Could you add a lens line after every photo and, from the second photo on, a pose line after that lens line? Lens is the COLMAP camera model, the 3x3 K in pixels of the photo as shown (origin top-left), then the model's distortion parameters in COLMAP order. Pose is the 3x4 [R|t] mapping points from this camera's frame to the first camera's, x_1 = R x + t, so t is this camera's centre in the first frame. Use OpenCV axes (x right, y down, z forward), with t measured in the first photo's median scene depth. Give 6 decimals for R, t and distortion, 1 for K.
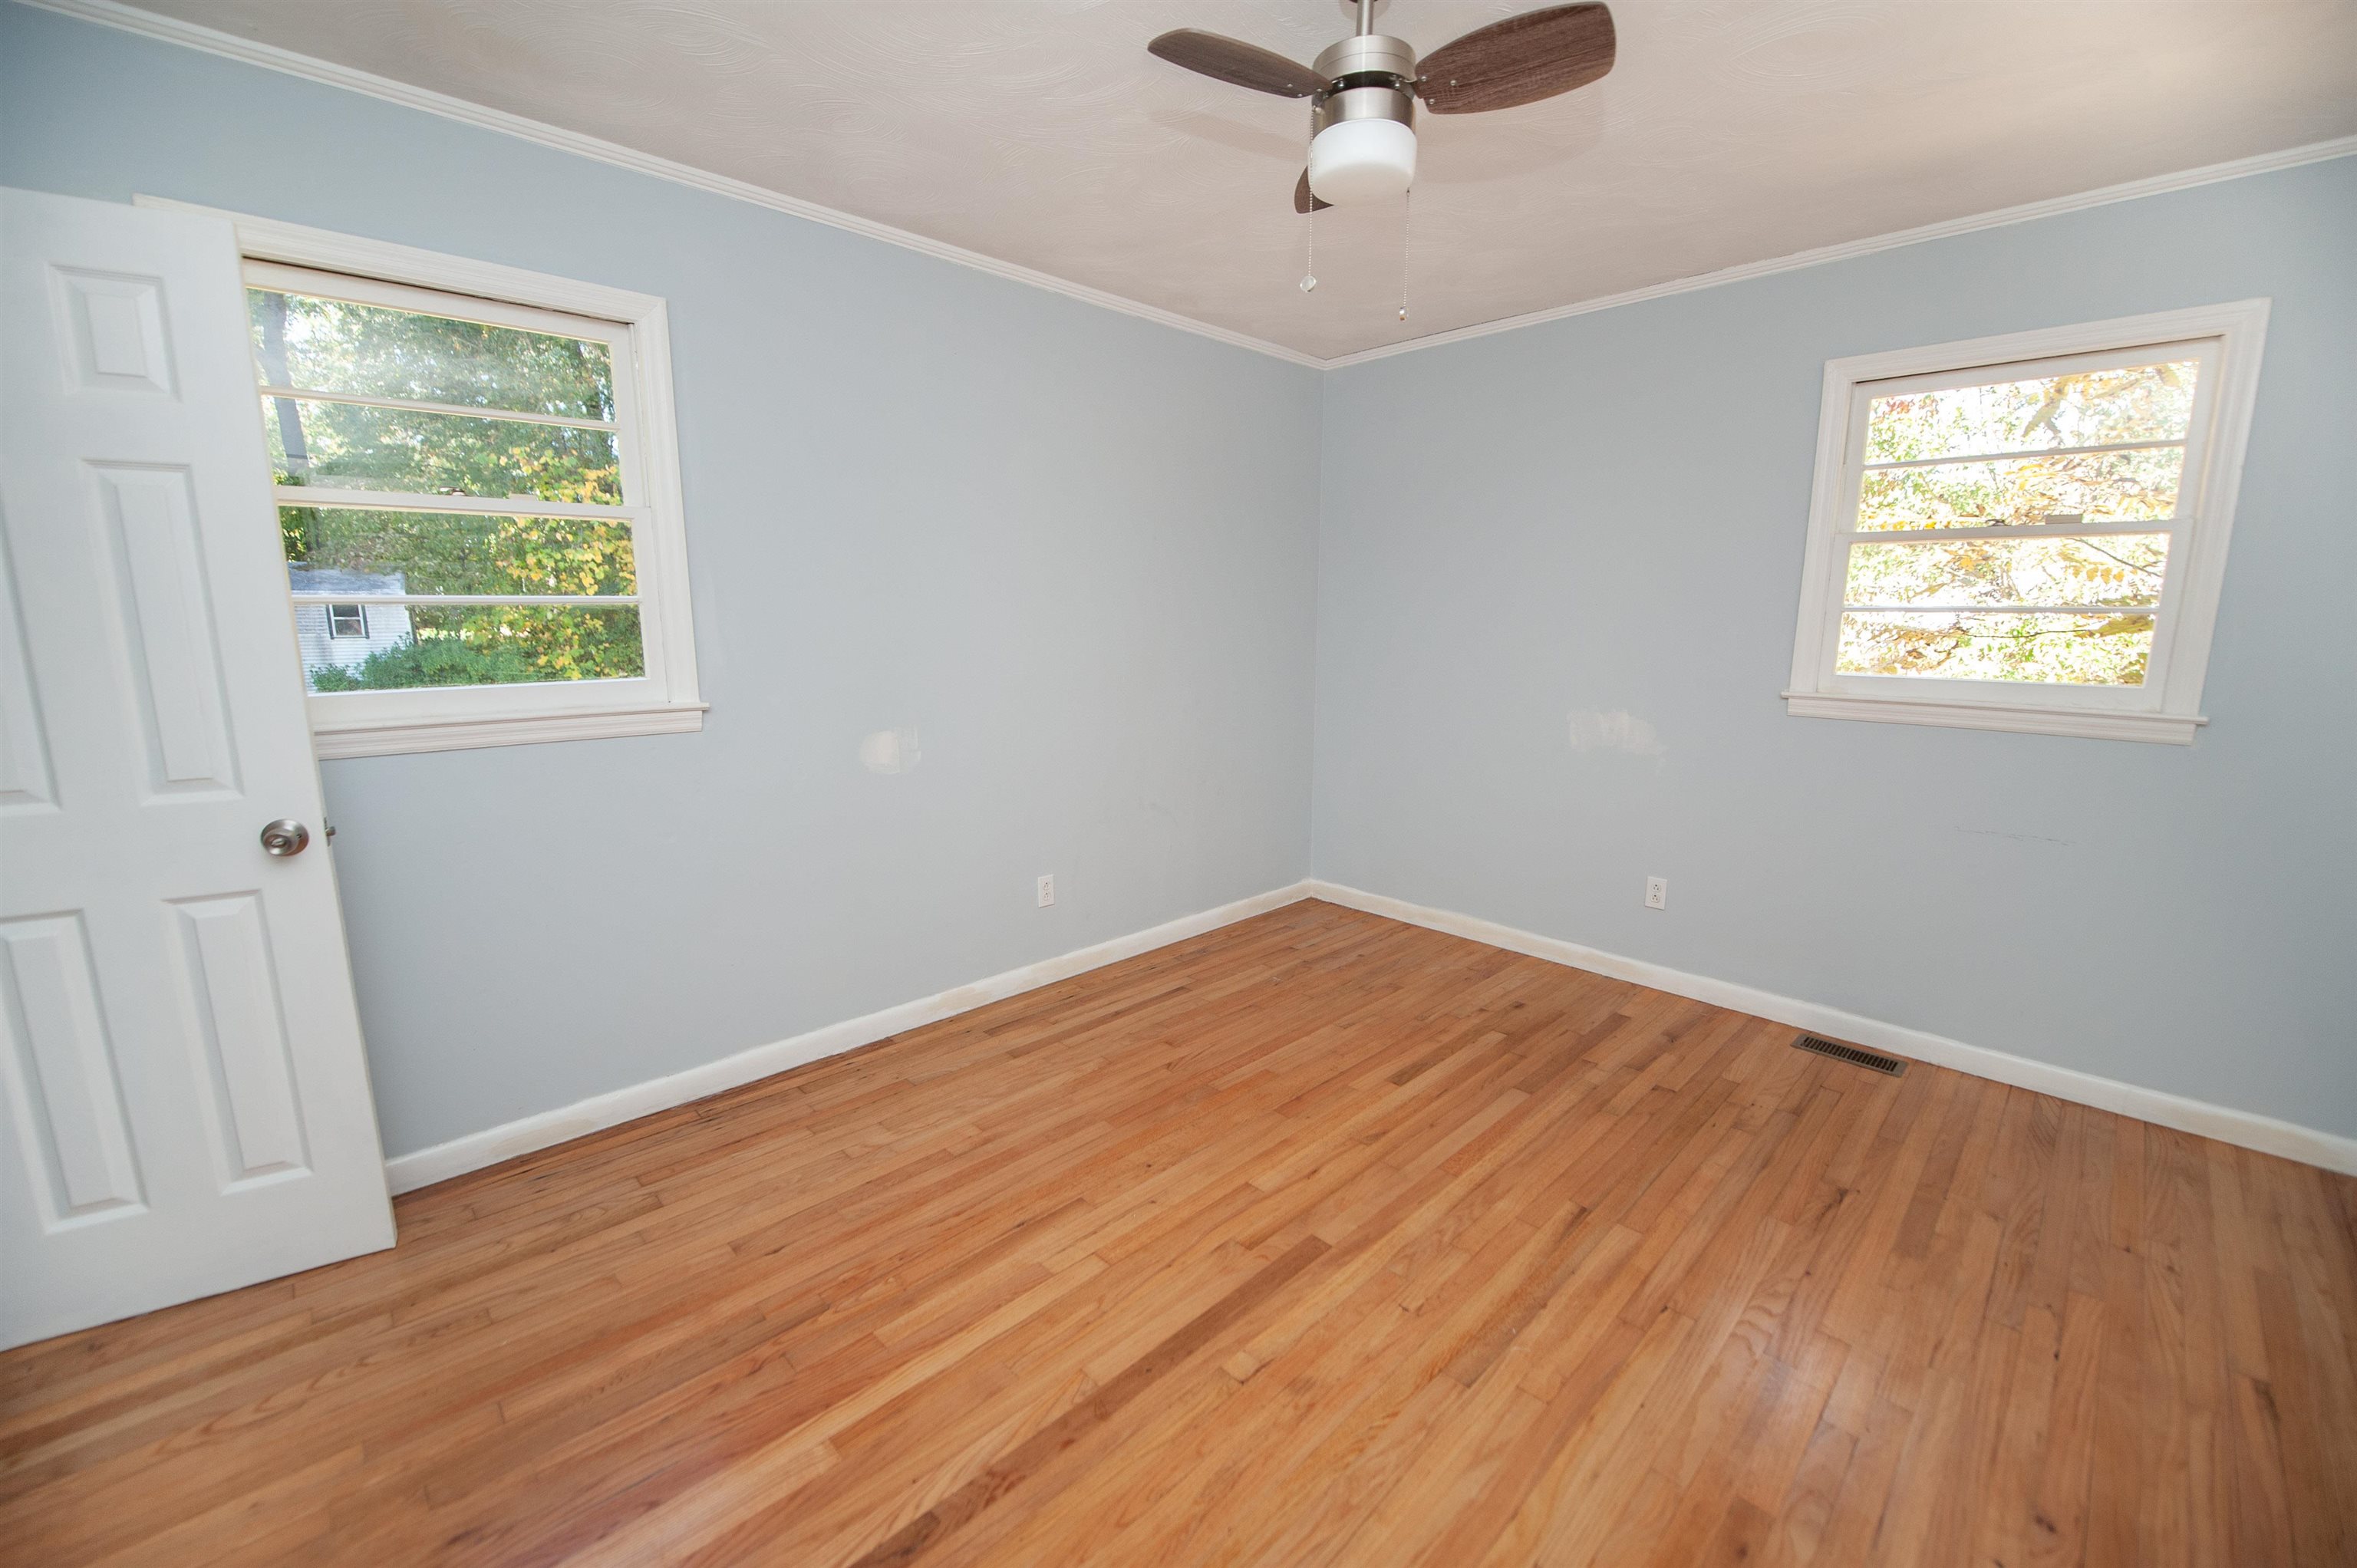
lens RADIAL K [[938.7, 0, 1160.7], [0, 938.7, 800.1], [0, 0, 1]] dist [-0.019997, -0.002100]
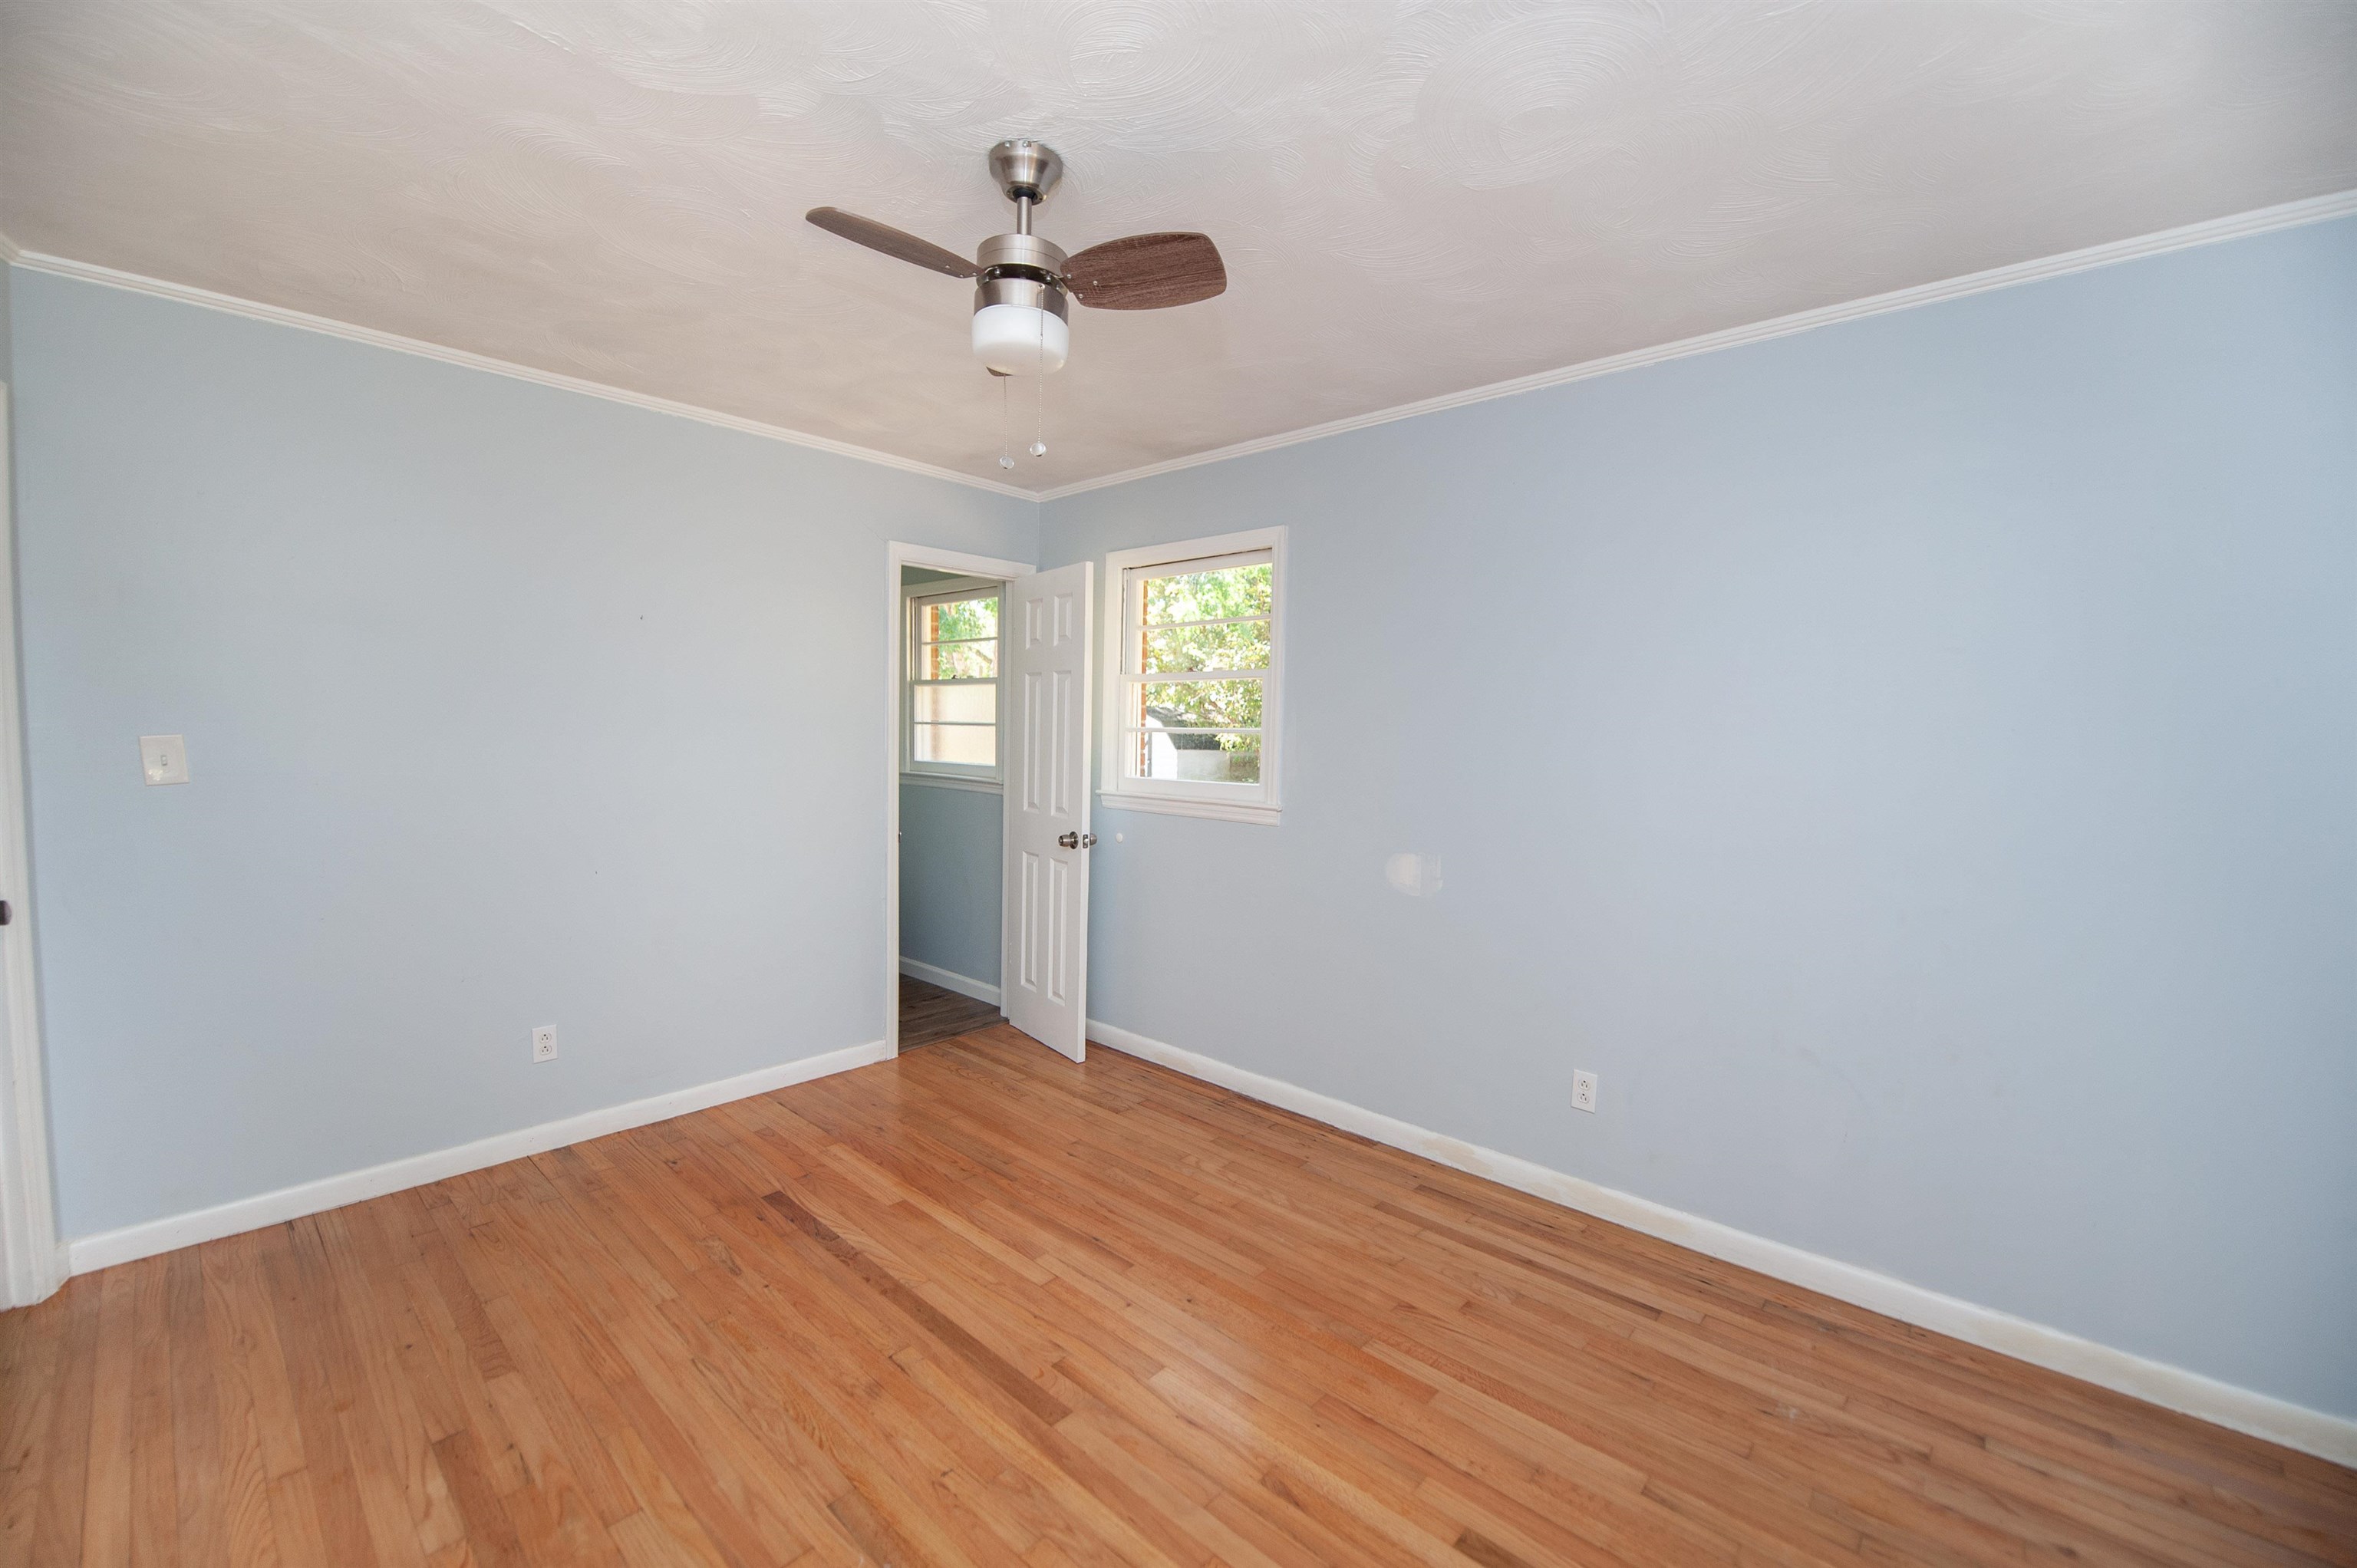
lens RADIAL K [[938.7, 0, 1184.5], [0, 938.7, 773.4], [0, 0, 1]] dist [-0.019997, -0.002100]
pose [[0.074582, 0.044598, -0.996217, 1.036362], [-0.215378, 0.976141, 0.027575, -0.189577], [0.973679, 0.212506, 0.082408, 0.891688]]
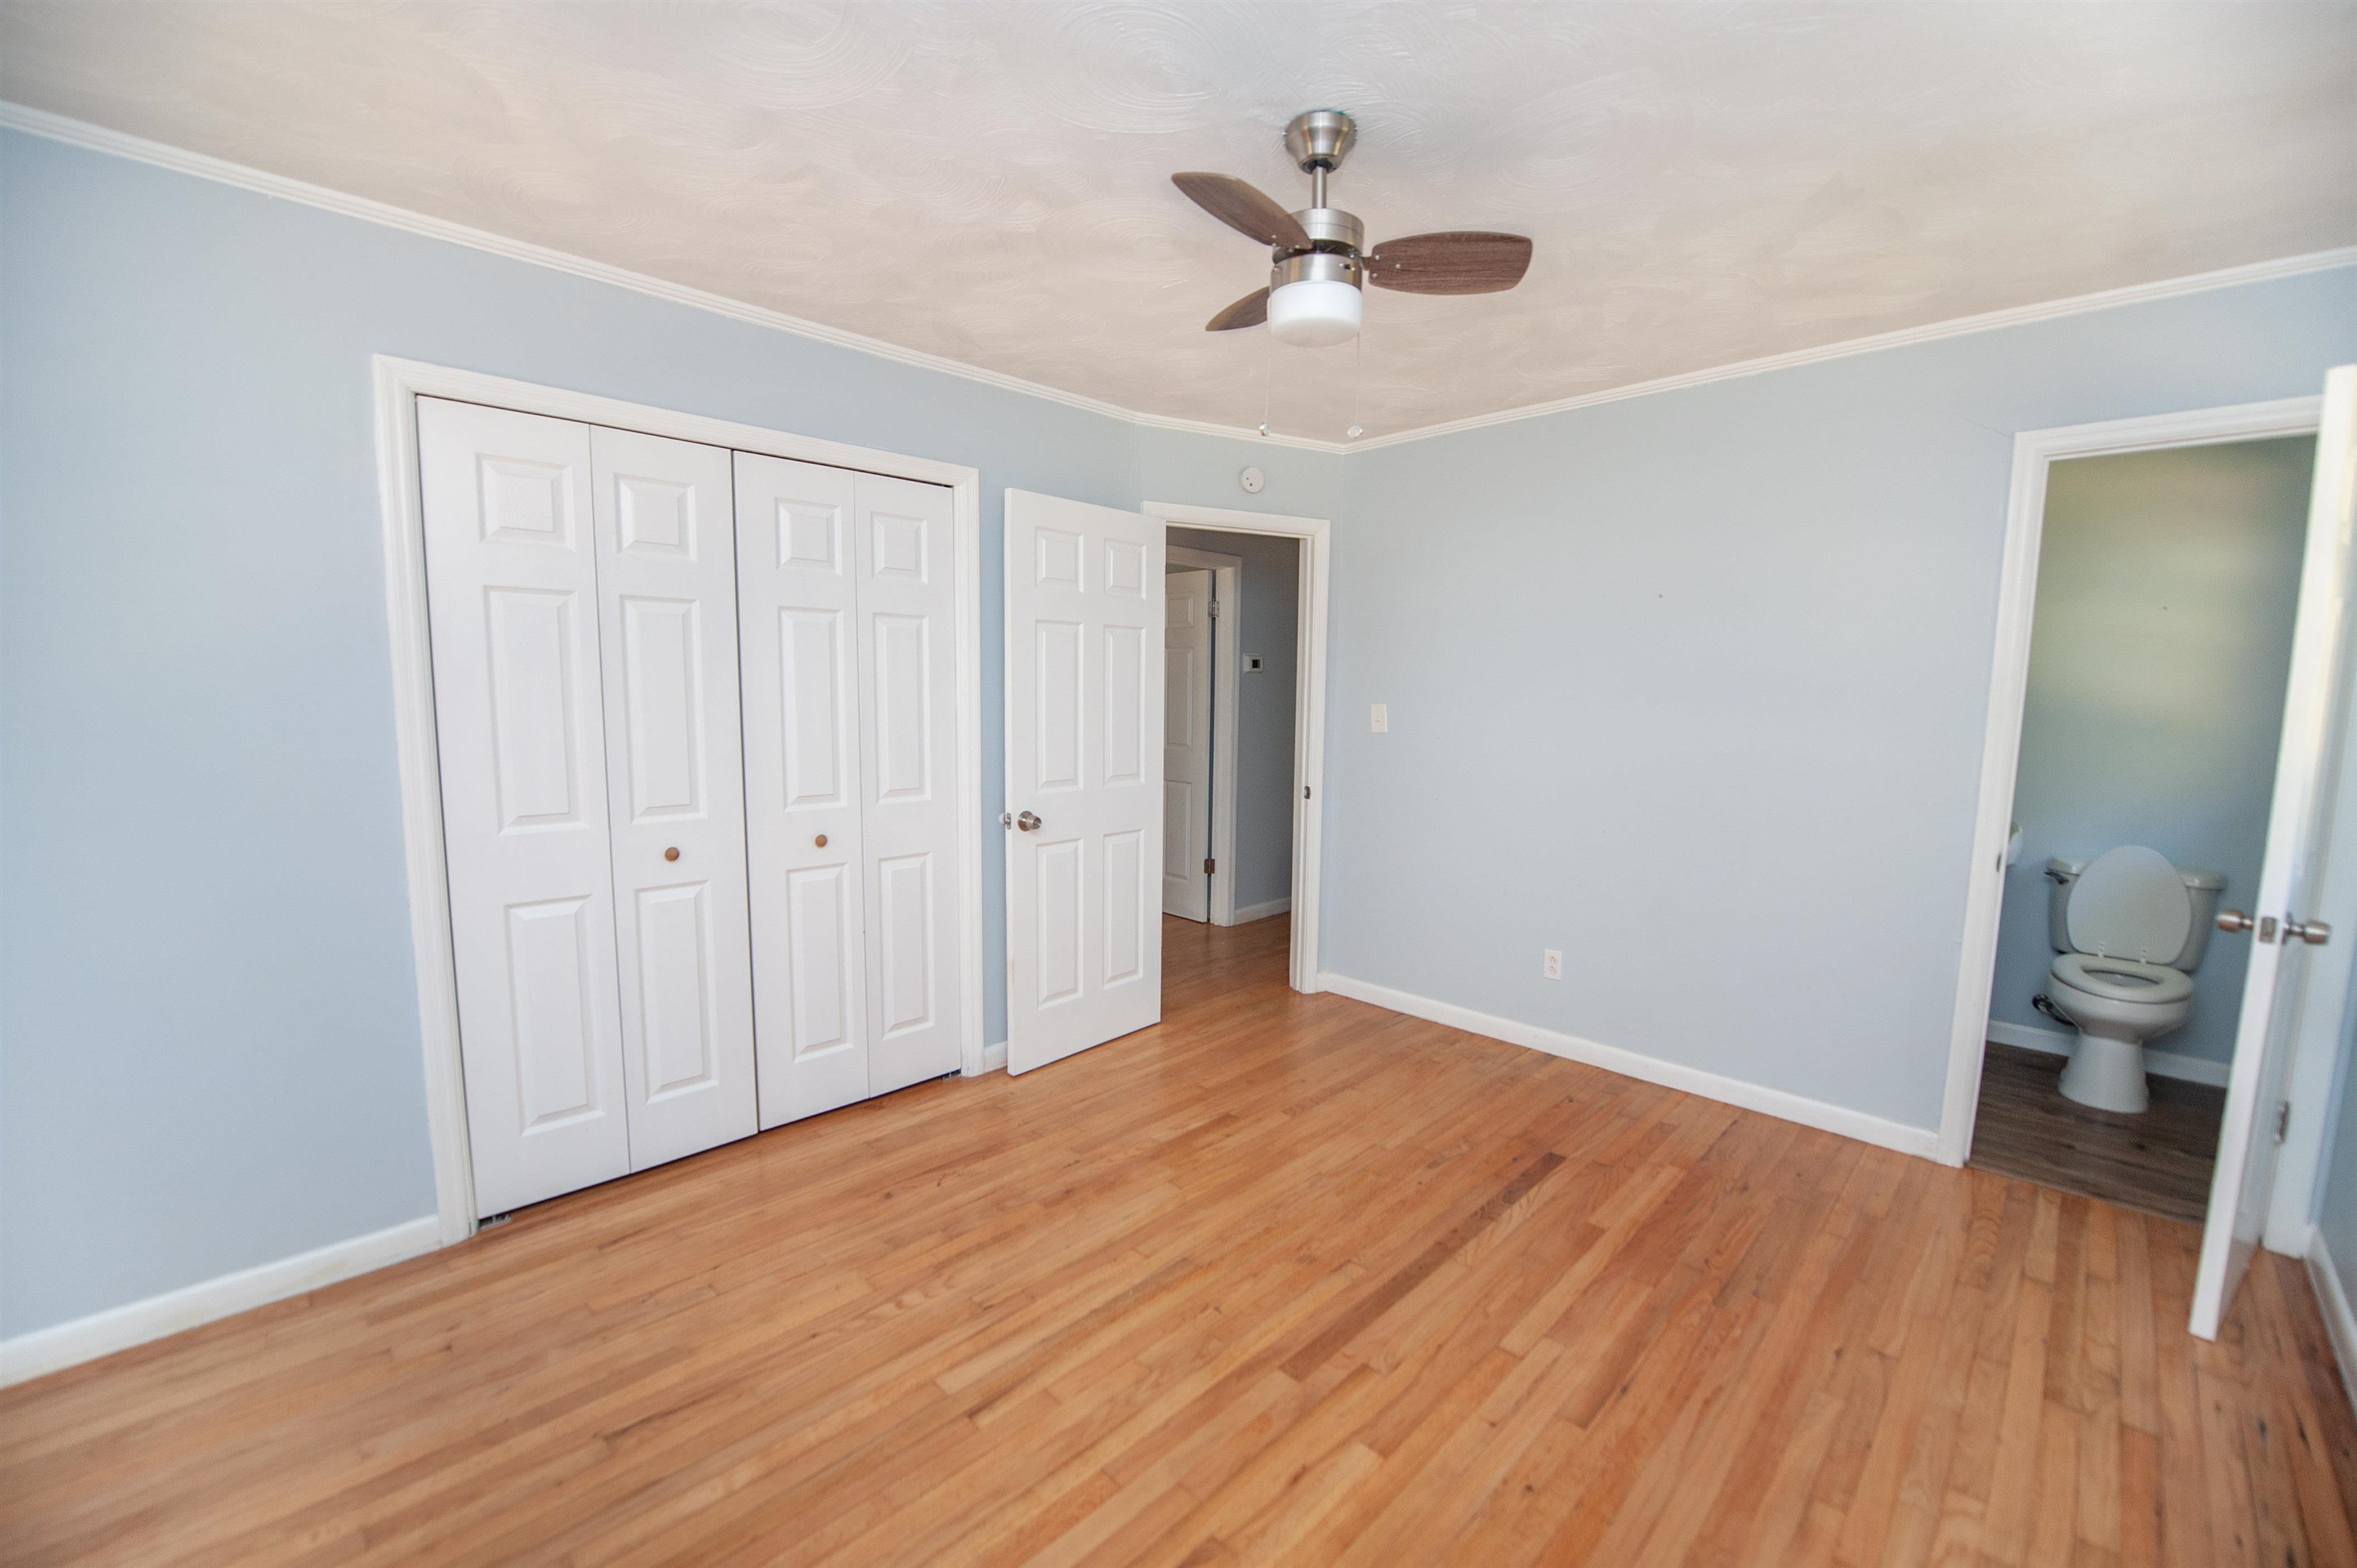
lens RADIAL K [[938.7, 0, 1171.6], [0, 938.7, 775.4], [0, 0, 1]] dist [-0.019997, -0.002100]
pose [[-0.999545, -0.009840, -0.028520, 0.315279], [-0.017716, 0.956607, 0.290843, -0.358897], [0.024421, 0.291215, -0.956346, 1.677624]]
